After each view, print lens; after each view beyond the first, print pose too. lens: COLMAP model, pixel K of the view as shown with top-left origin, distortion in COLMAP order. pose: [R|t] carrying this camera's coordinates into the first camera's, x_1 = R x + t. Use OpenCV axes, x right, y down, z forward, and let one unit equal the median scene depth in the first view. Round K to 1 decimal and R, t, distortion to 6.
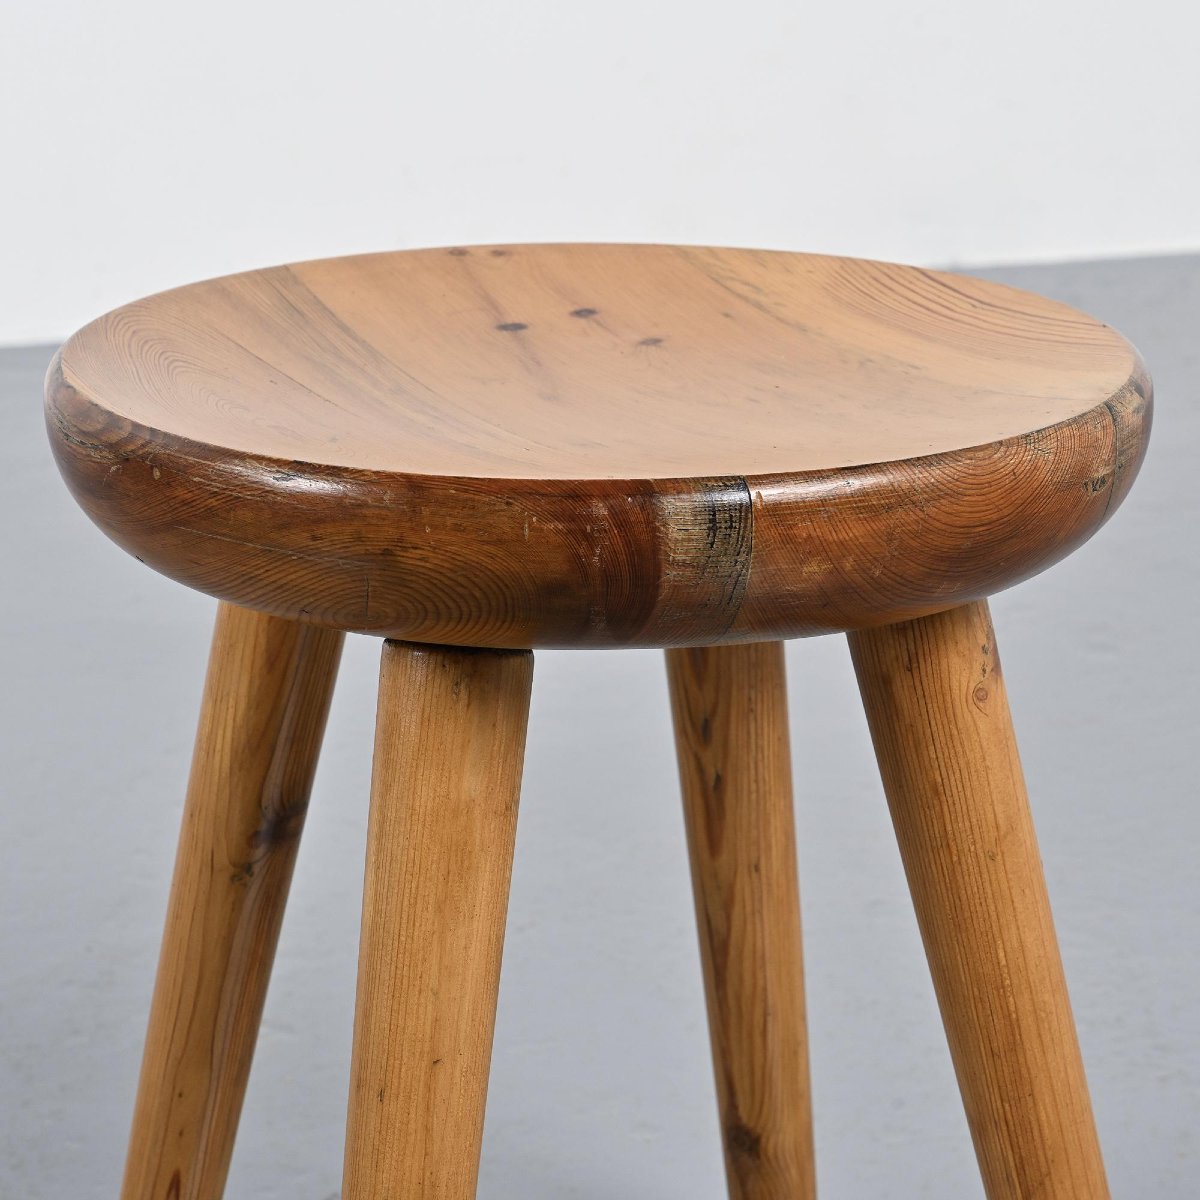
lens RADIAL K [[3514.7, 0, 600.0], [0, 3514.7, 600.0], [0, 0, 1]] dist [-0.022333, 0.327586]
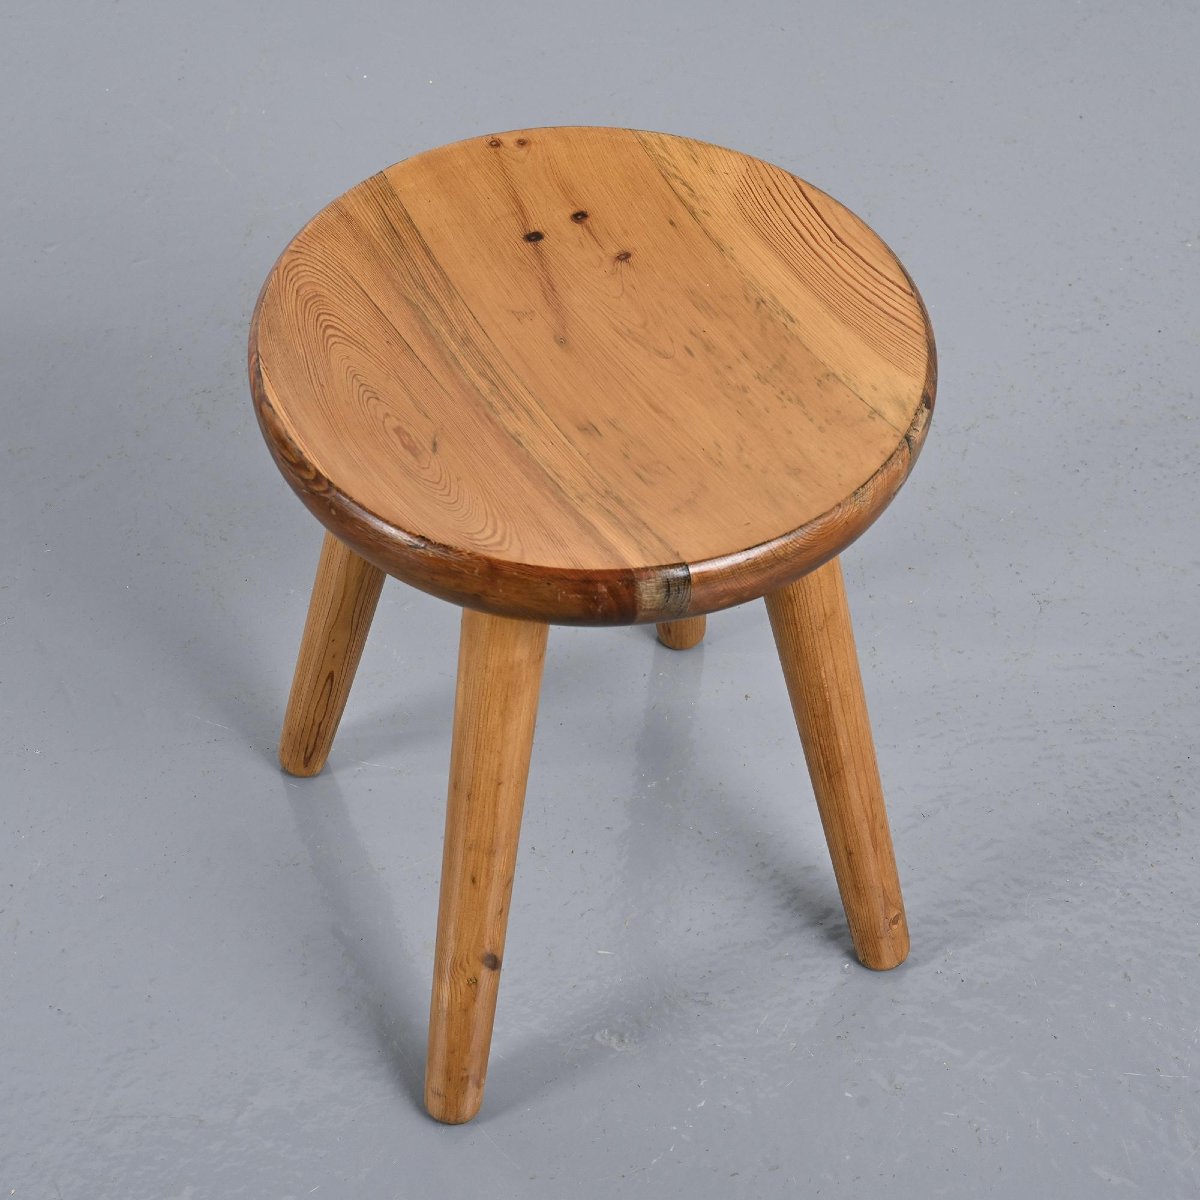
lens RADIAL K [[2601.1, 0, 600.0], [0, 2601.1, 600.0], [0, 0, 1]] dist [-0.008346, 0.050218]
pose [[0.999441, 0.000490, 0.033435, -0.037769], [-0.017081, 0.867080, 0.497875, -0.565178], [-0.028747, -0.498168, 0.866604, -0.084057]]
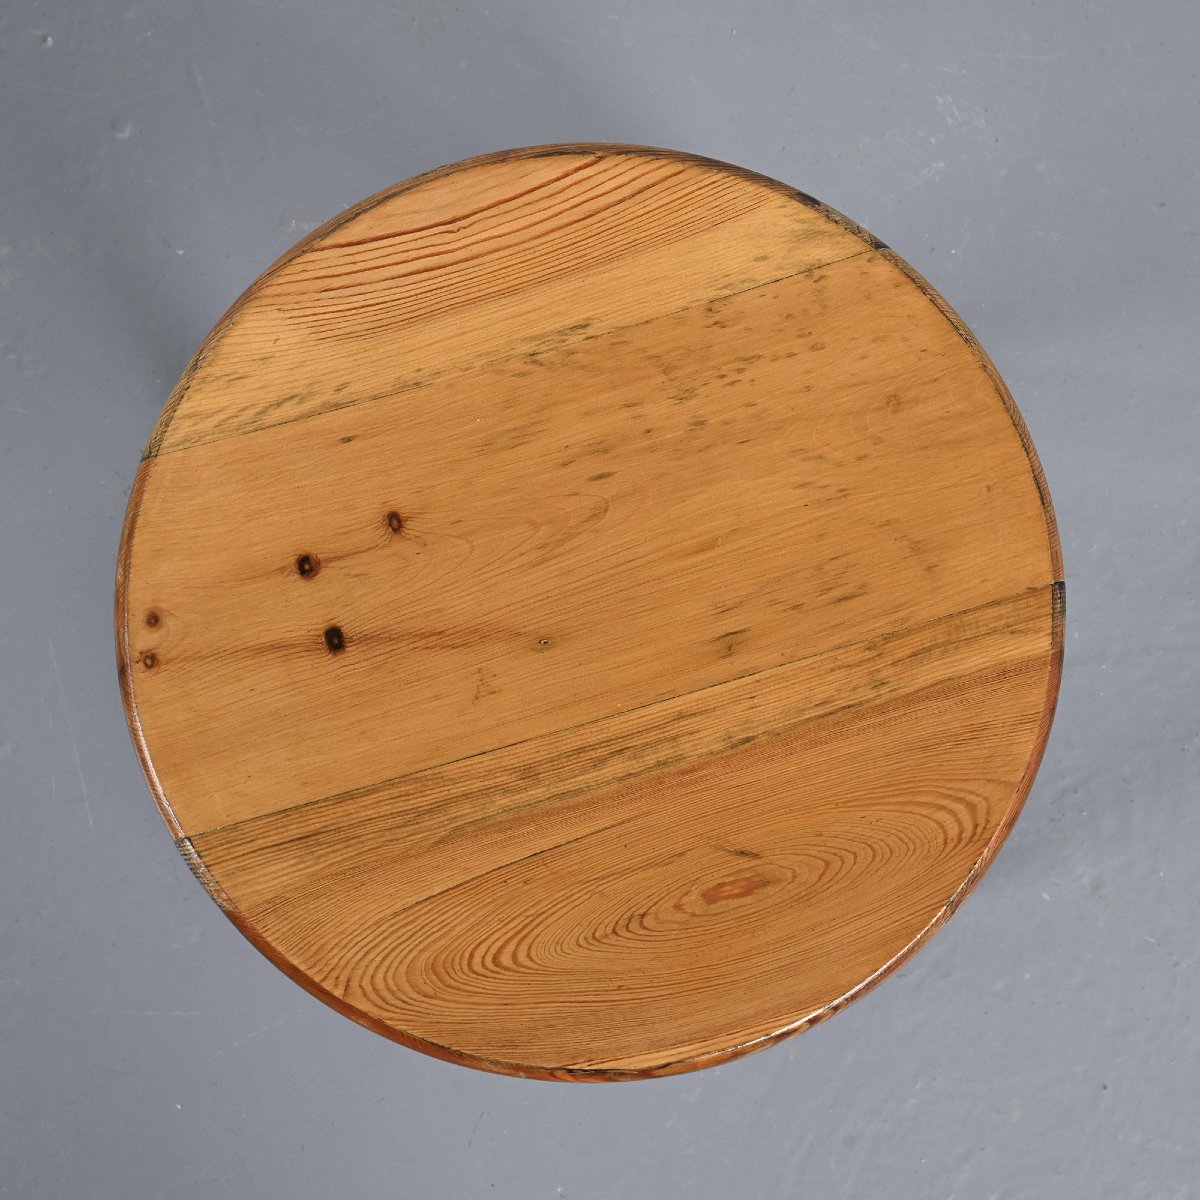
lens RADIAL K [[2601.1, 0, 600.0], [0, 2601.1, 600.0], [0, 0, 1]] dist [-0.008346, 0.050218]
pose [[0.187134, -0.978188, 0.090162, -0.077392], [0.282965, 0.141570, 0.948625, -0.901866], [-0.940698, -0.152007, 0.303285, 0.754717]]
